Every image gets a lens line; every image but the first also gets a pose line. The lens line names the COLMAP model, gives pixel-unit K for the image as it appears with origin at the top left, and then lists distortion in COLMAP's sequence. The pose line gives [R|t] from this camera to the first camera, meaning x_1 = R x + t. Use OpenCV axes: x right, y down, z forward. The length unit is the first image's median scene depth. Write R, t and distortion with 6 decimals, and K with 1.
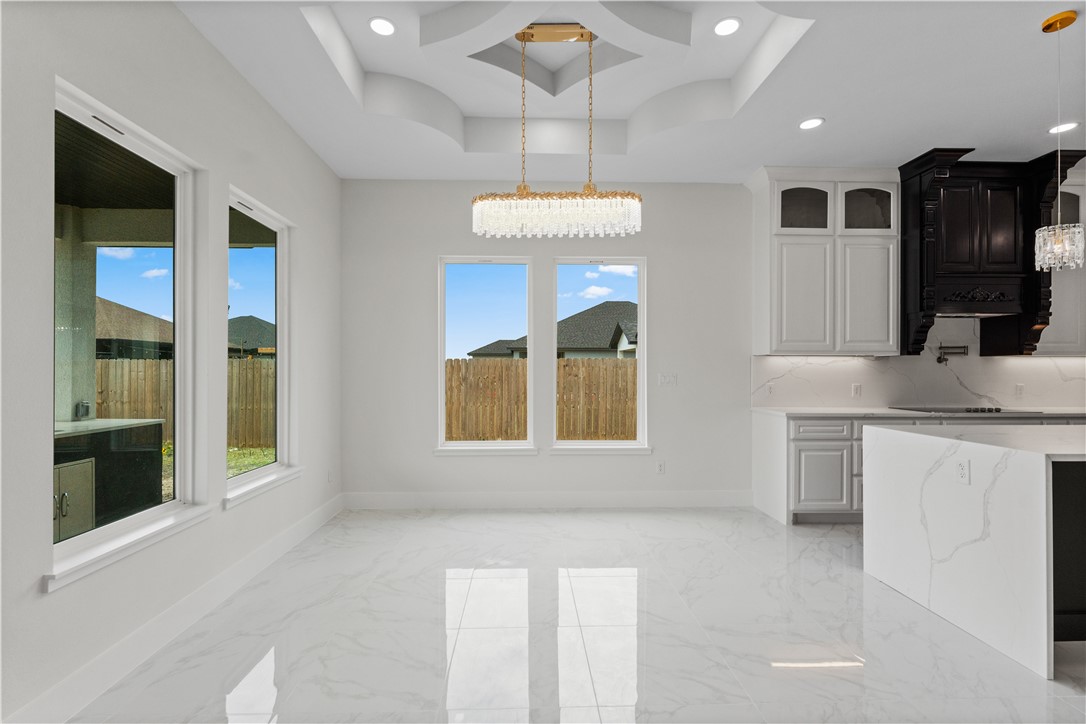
lens RADIAL K [[500.9, 0, 538.1], [0, 500.9, 370.7], [0, 0, 1]] dist [-0.001460, -0.000399]
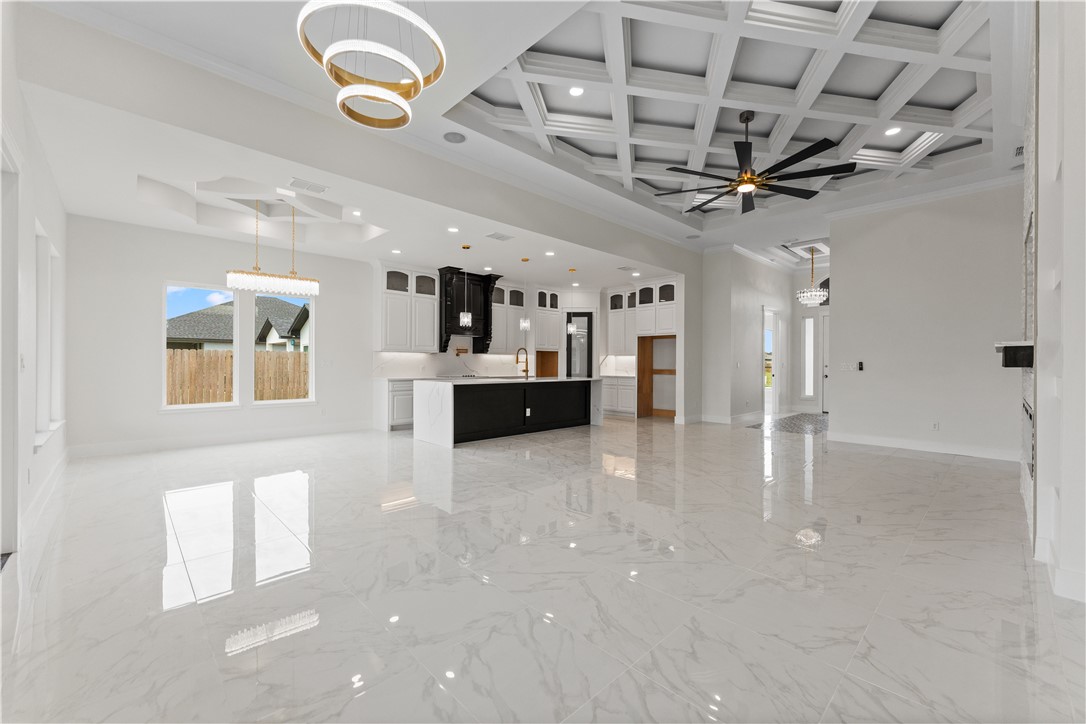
lens RADIAL K [[442.1, 0, 543.0], [0, 442.1, 362.0], [0, 0, 1]] dist [-0.000869, -0.000041]
pose [[0.741625, 0.003903, 0.670803, -0.252950], [-0.002125, 0.999992, -0.003470, 0.016973], [-0.670811, 0.001148, 0.741627, -0.769274]]
